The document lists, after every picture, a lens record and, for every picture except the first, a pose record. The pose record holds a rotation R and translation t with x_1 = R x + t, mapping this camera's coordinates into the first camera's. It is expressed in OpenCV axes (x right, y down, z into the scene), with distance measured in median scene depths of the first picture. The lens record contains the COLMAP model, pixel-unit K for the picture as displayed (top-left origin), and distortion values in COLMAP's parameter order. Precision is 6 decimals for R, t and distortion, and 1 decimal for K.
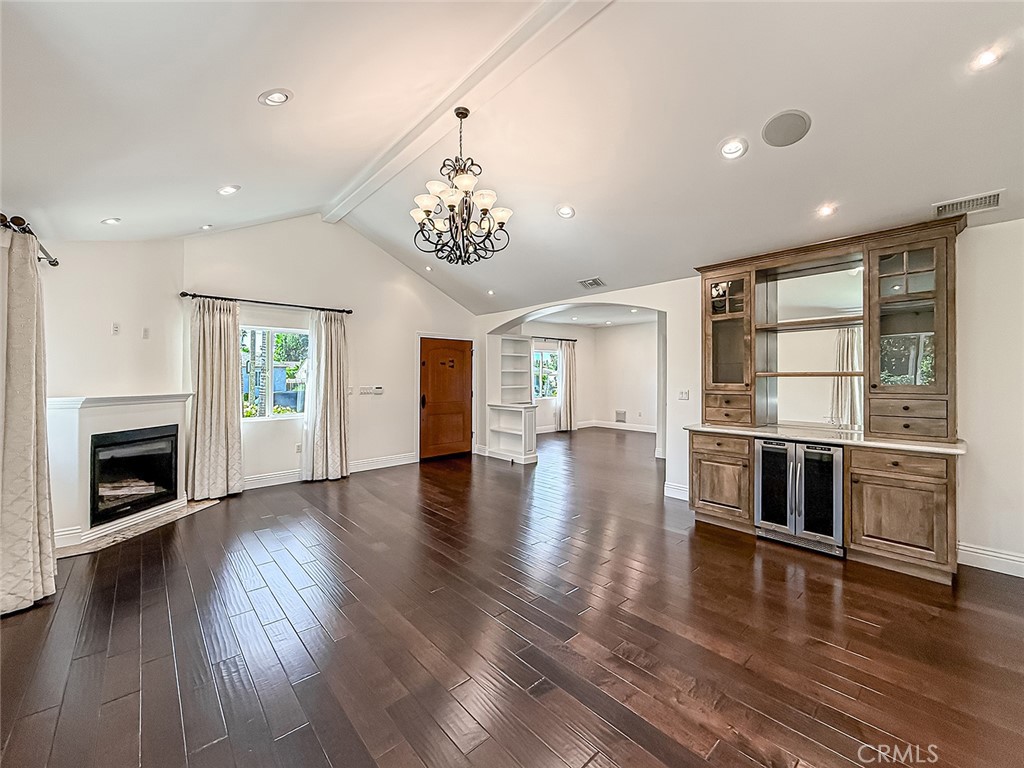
lens RADIAL K [[418.4, 0, 517.7], [0, 418.4, 378.3], [0, 0, 1]] dist [0.000378, -0.000077]
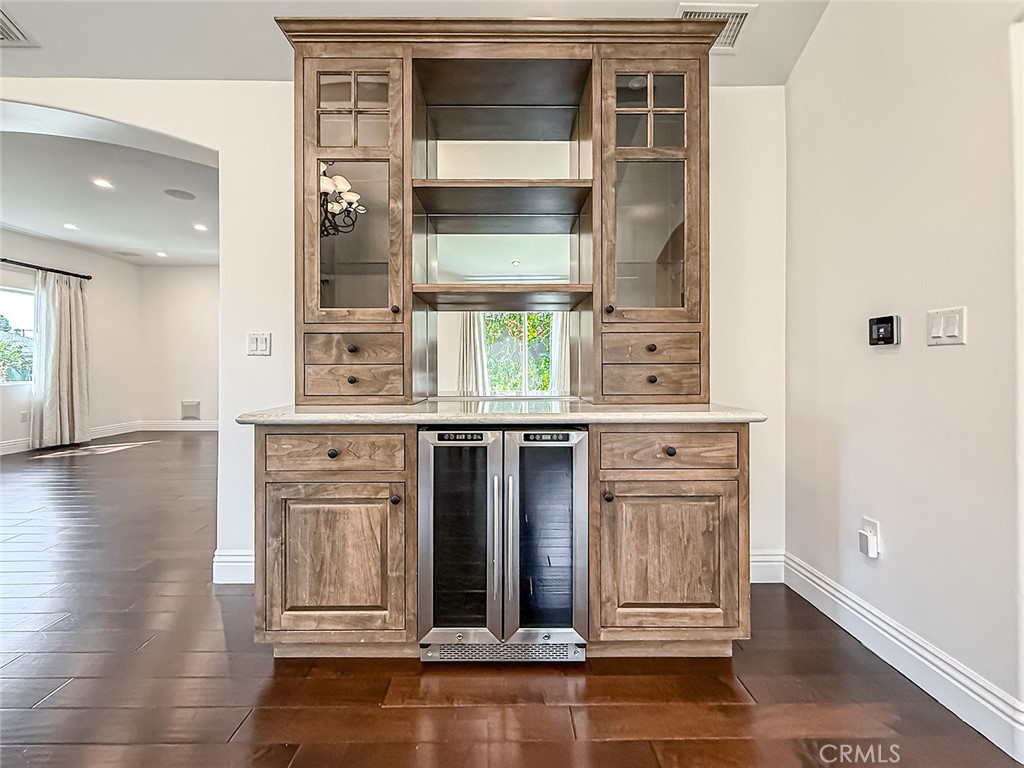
lens RADIAL K [[413.2, 0, 495.4], [0, 413.2, 361.1], [0, 0, 1]] dist [-0.000454, 0.000238]
pose [[0.694212, 0.007344, 0.719733, 0.304456], [0.006371, 0.999846, -0.016348, 0.078033], [-0.719743, 0.015934, 0.694058, 0.616725]]
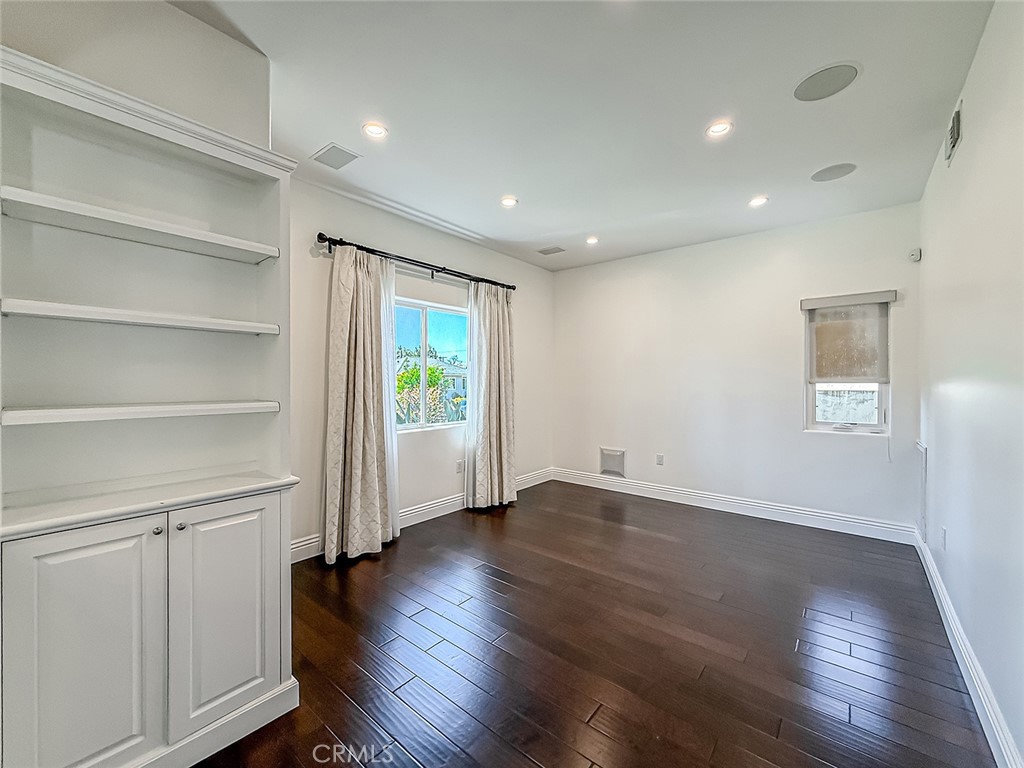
lens RADIAL K [[418.4, 0, 517.7], [0, 418.4, 378.3], [0, 0, 1]] dist [0.000378, -0.000077]
pose [[0.991736, 0.002580, 0.128266, 0.226398], [-0.000502, 0.999868, -0.016234, 0.020206], [-0.128291, 0.016035, 0.991607, 1.472486]]
